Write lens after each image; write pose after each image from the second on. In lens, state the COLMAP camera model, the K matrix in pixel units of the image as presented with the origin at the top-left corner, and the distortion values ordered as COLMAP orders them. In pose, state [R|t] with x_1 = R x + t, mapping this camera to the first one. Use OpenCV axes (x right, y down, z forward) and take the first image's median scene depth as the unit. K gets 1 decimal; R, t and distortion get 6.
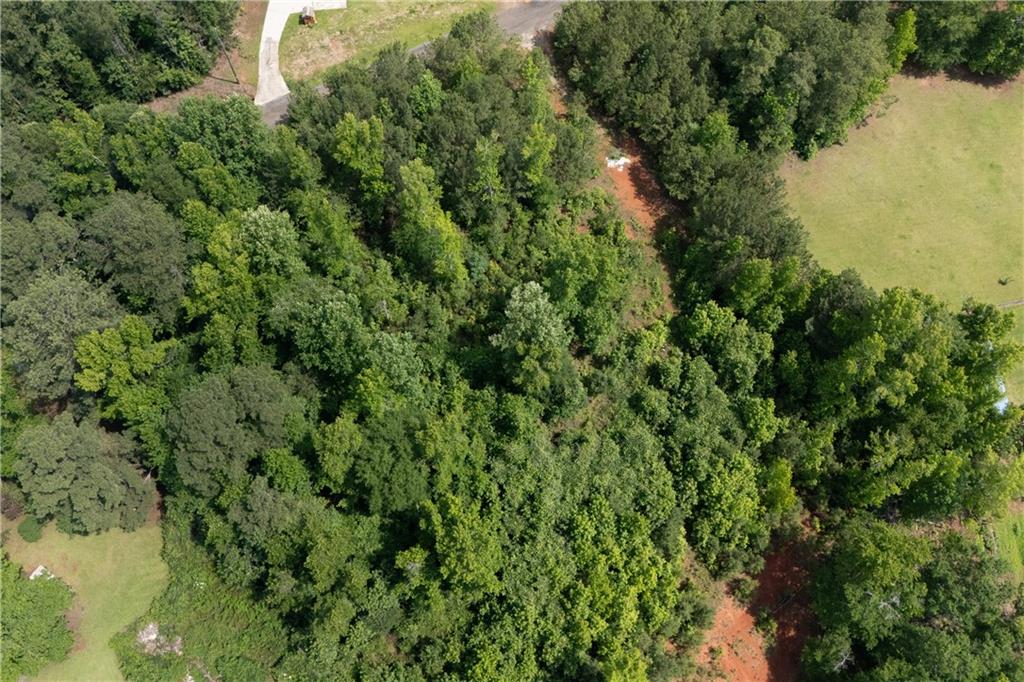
lens RADIAL K [[901.9, 0, 539.6], [0, 901.9, 343.3], [0, 0, 1]] dist [0.094692, -0.096711]
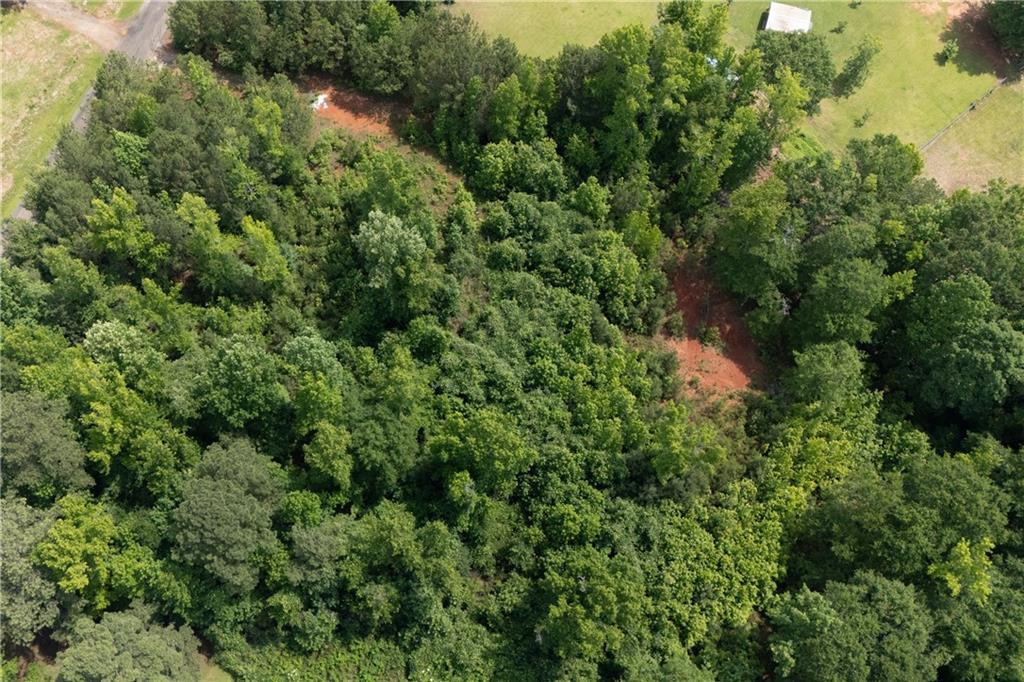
lens RADIAL K [[901.9, 0, 465.7], [0, 901.9, 340.3], [0, 0, 1]] dist [0.094692, -0.096711]
pose [[0.734877, -0.630264, 0.250446, -0.257470], [0.626445, 0.772307, 0.105401, 0.003283], [-0.259852, 0.079434, 0.962376, -0.009648]]
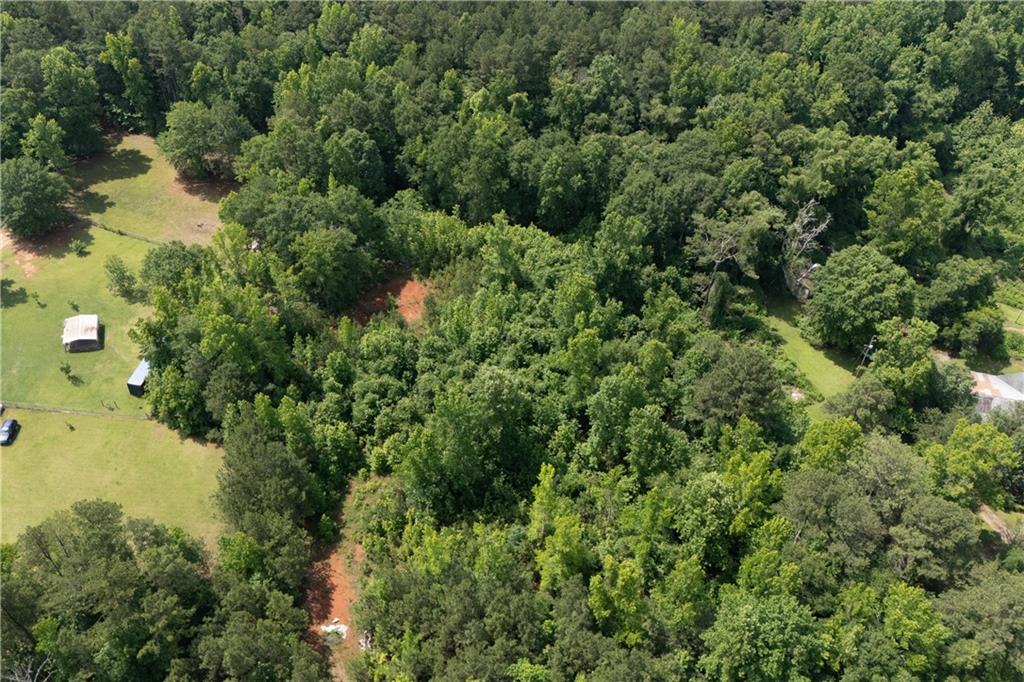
lens RADIAL K [[901.9, 0, 503.6], [0, 901.9, 339.8], [0, 0, 1]] dist [0.094692, -0.096711]
pose [[-0.965890, -0.206635, 0.156075, -0.184795], [0.221248, -0.345327, 0.912030, -1.051427], [-0.134560, 0.915452, 0.379265, 0.443553]]
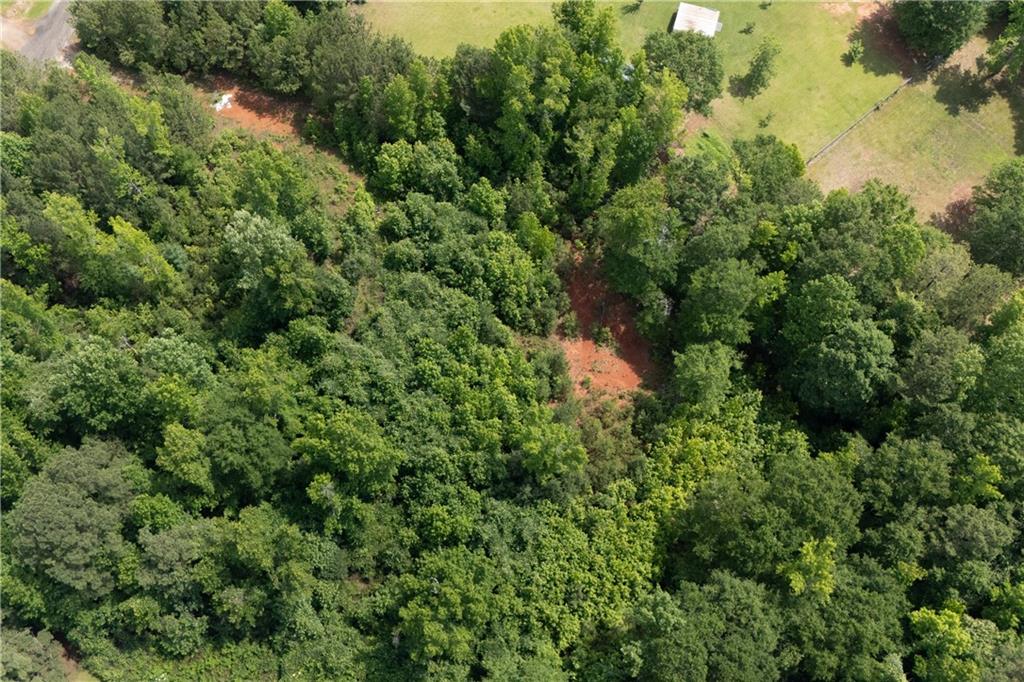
lens RADIAL K [[901.9, 0, 512.6], [0, 901.9, 339.4], [0, 0, 1]] dist [0.094692, -0.096711]
pose [[0.733756, -0.631500, 0.250618, -0.117736], [0.628426, 0.771030, 0.102924, 0.122466], [-0.258231, 0.081974, 0.962599, -0.055355]]
